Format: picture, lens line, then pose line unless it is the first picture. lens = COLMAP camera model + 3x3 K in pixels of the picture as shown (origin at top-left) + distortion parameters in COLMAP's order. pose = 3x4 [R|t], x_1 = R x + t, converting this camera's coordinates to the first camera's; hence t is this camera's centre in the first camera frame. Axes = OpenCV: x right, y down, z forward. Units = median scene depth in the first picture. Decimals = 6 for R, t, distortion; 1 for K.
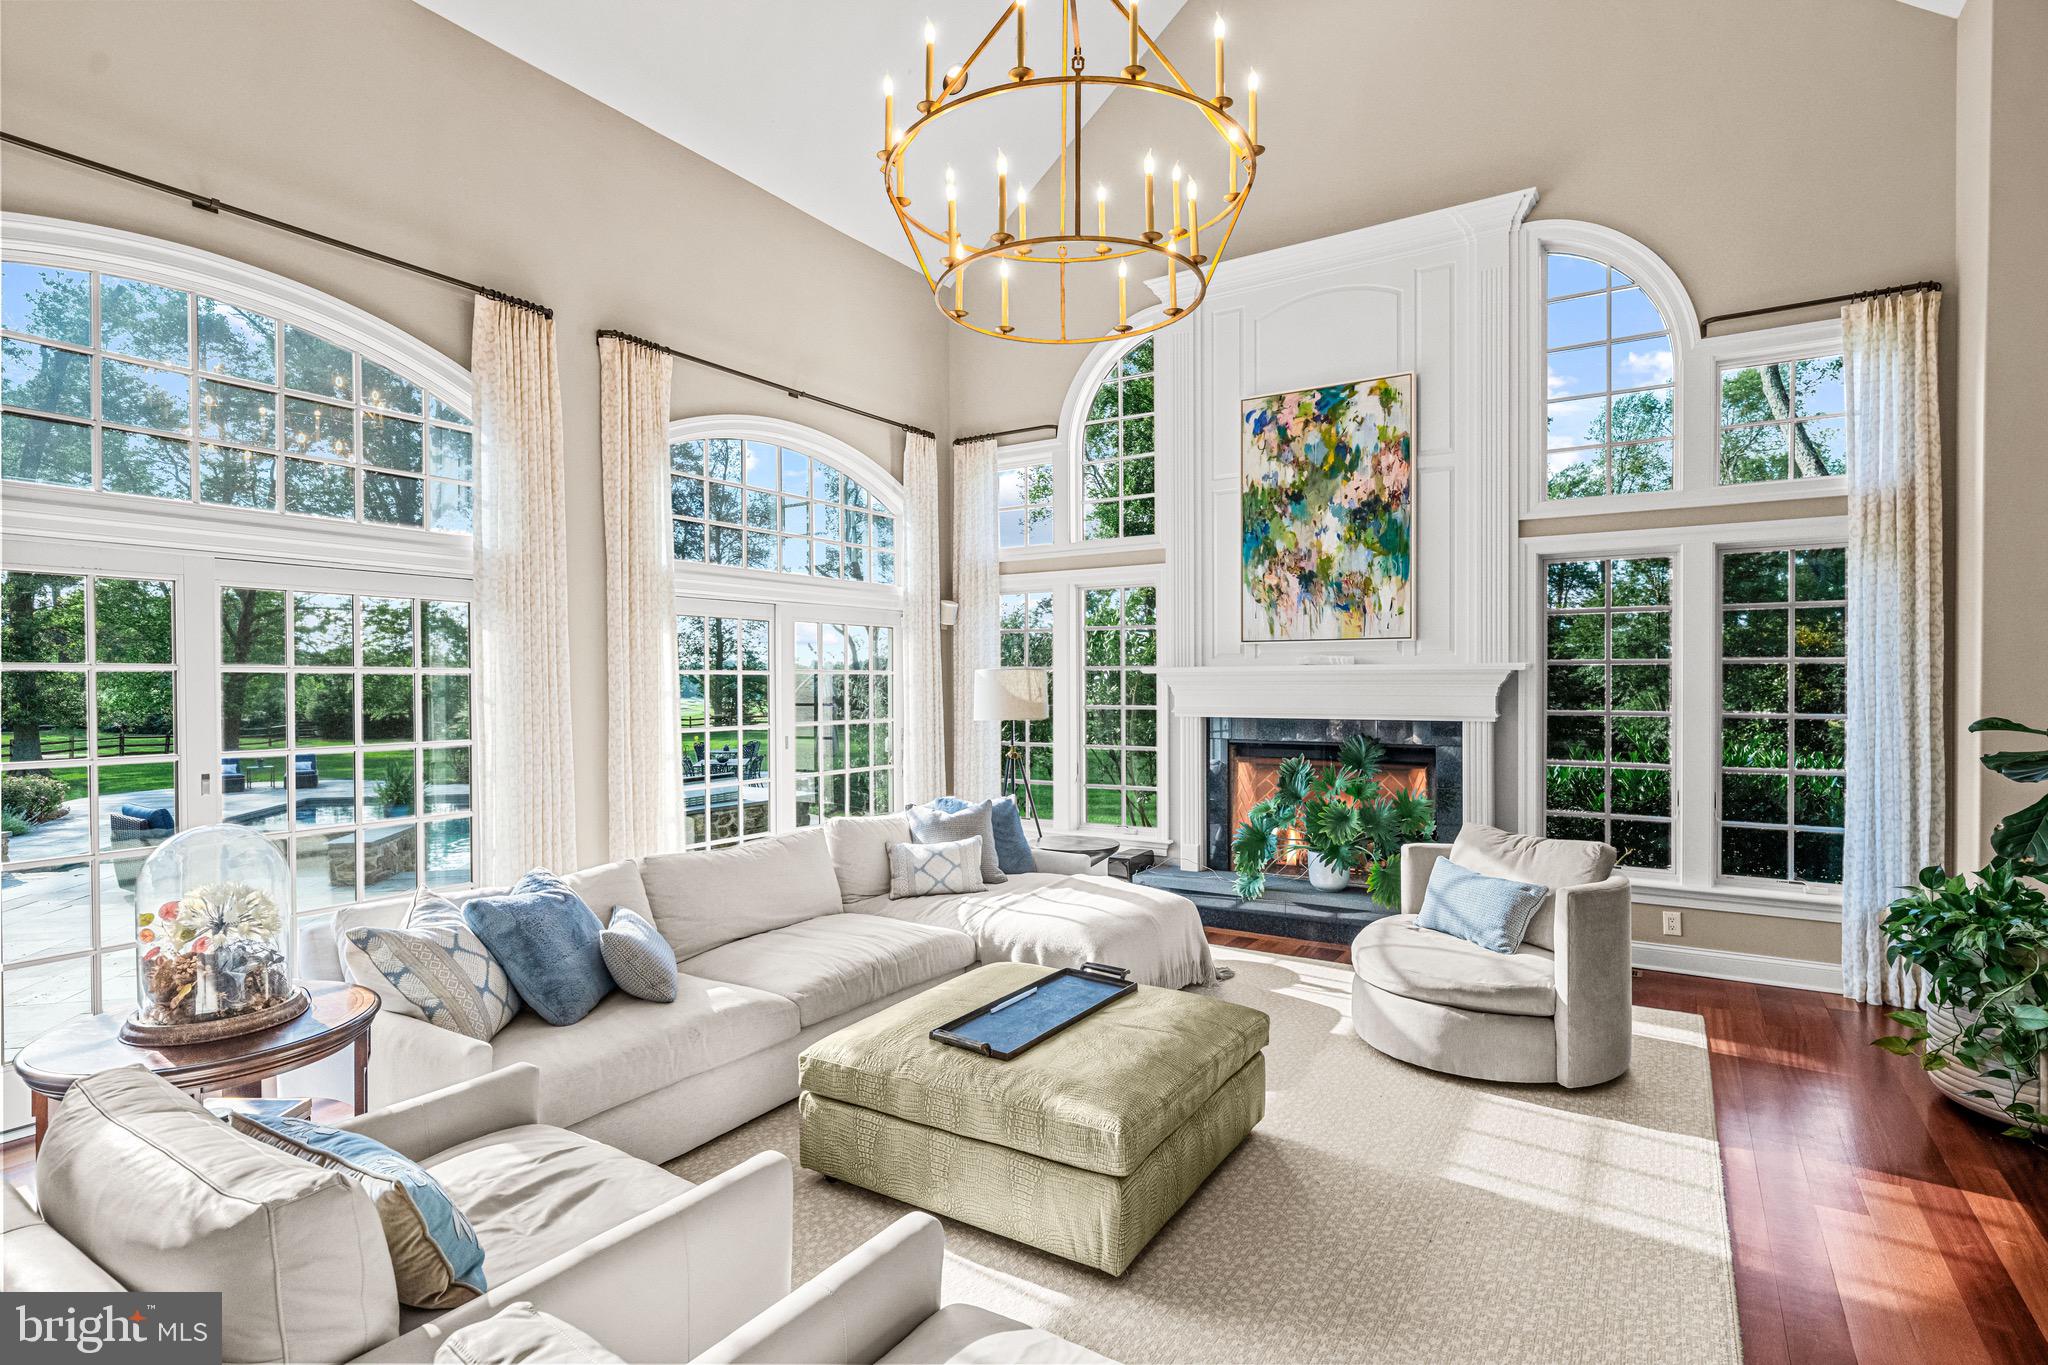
lens RADIAL K [[1013.5, 0, 1024.0], [0, 1013.5, 682.5], [0, 0, 1]] dist [0.001040, 0.000054]
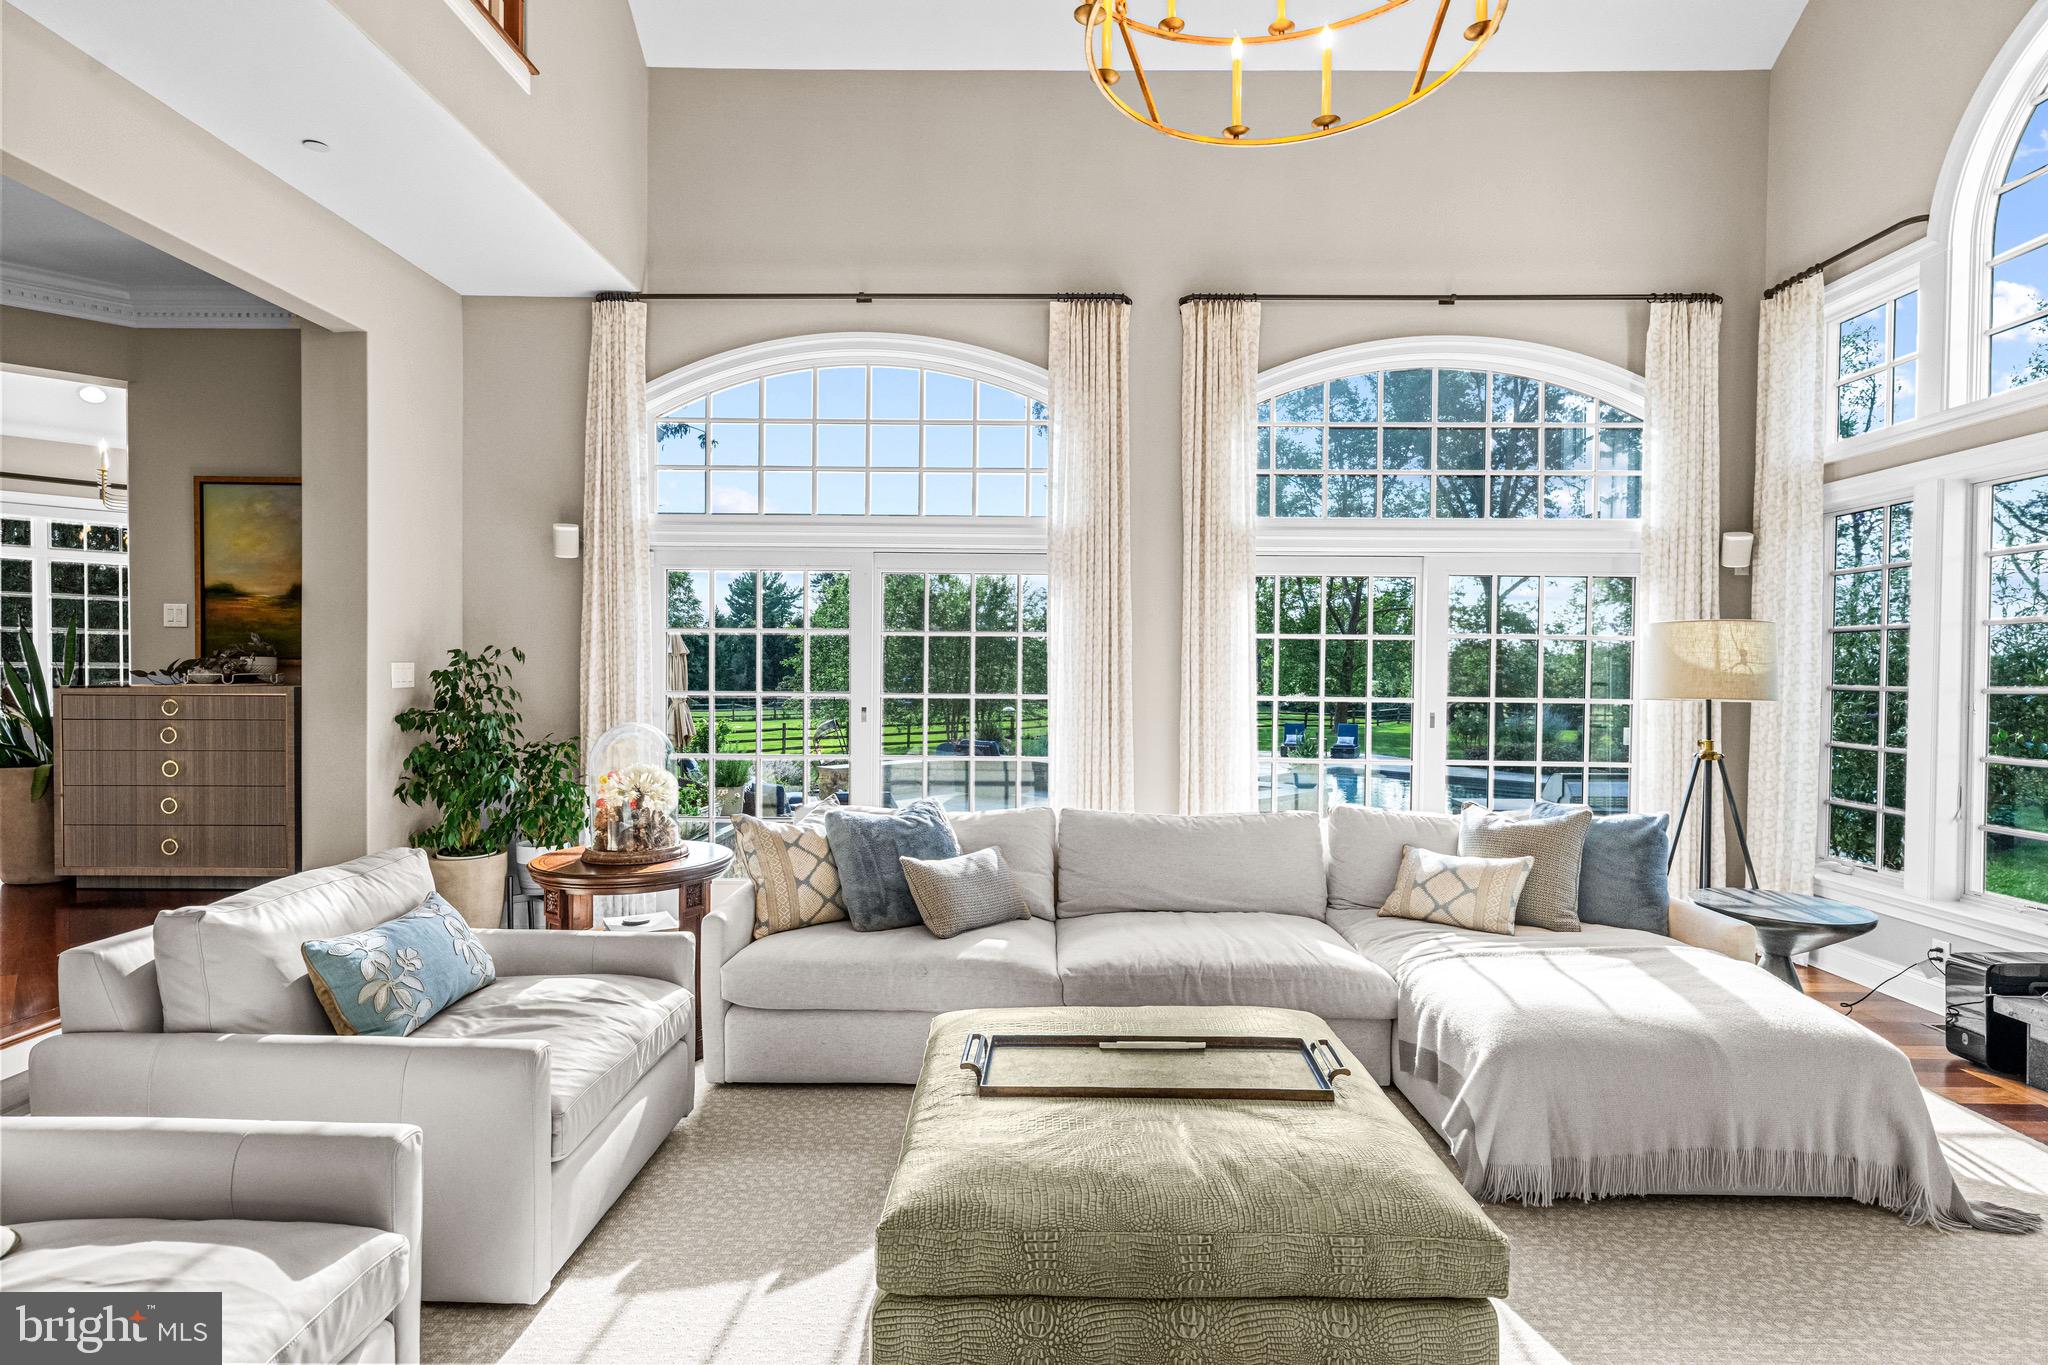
lens RADIAL K [[985.3, 0, 1027.3], [0, 985.3, 687.9], [0, 0, 1]] dist [0.000999, -0.000284]
pose [[0.530770, 0.021890, -0.847233, 0.294487], [-0.012673, 0.999760, 0.017891, 0.023006], [0.847421, 0.001241, 0.530919, 0.295037]]
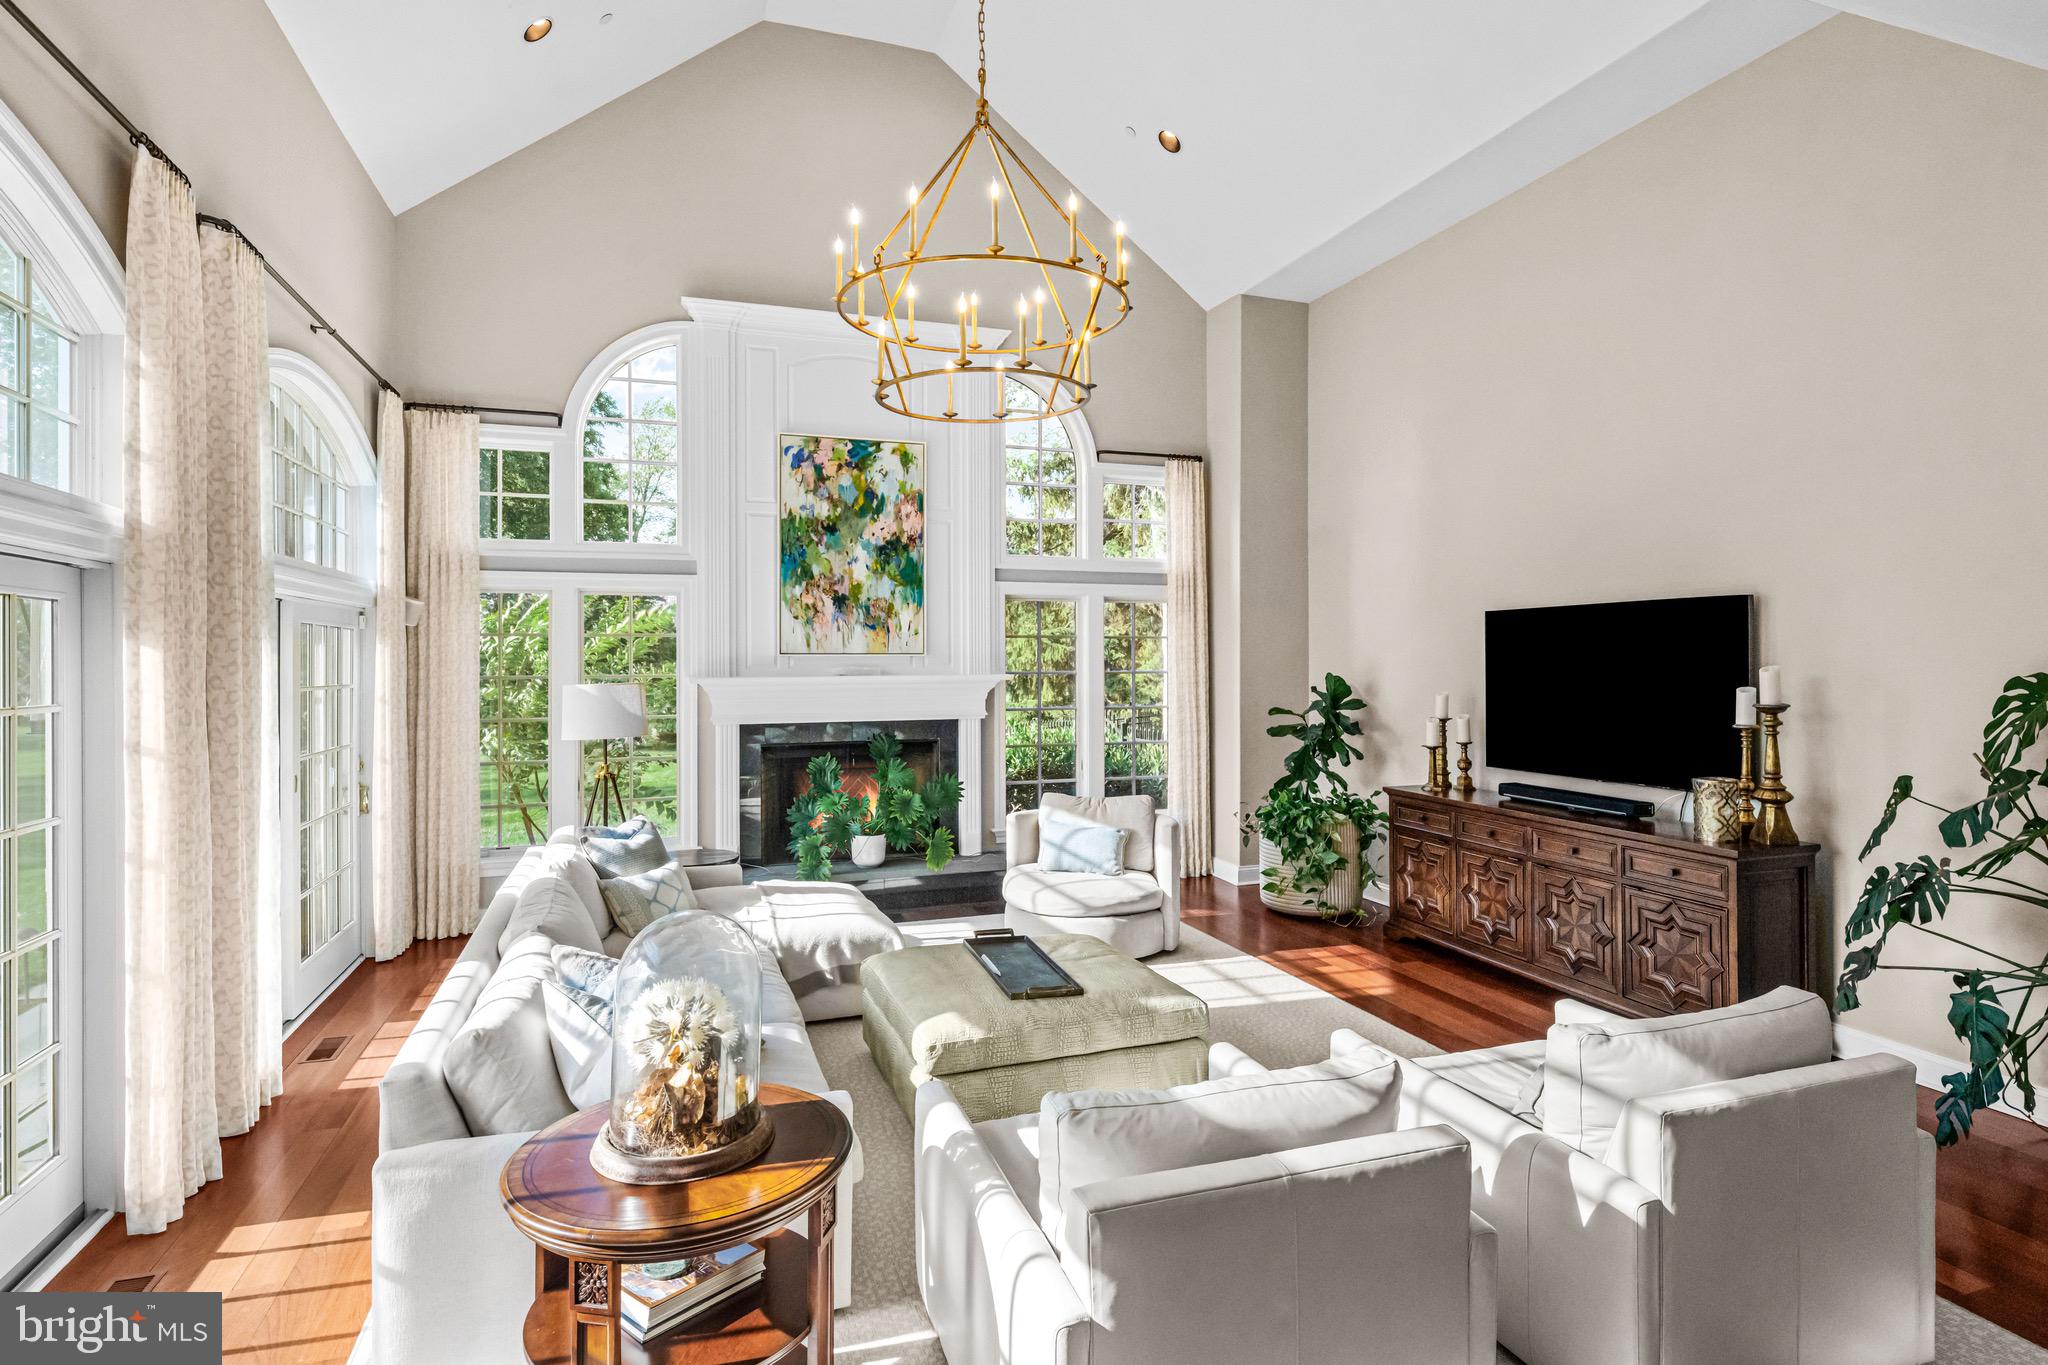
lens RADIAL K [[1050.9, 0, 1030.2], [0, 1050.9, 648.7], [0, 0, 1]] dist [-0.002498, 0.000606]
pose [[0.619434, 0.010108, 0.784984, -0.540675], [0.003142, 0.999877, -0.015354, -0.028951], [-0.785042, 0.011977, 0.619326, 0.088488]]
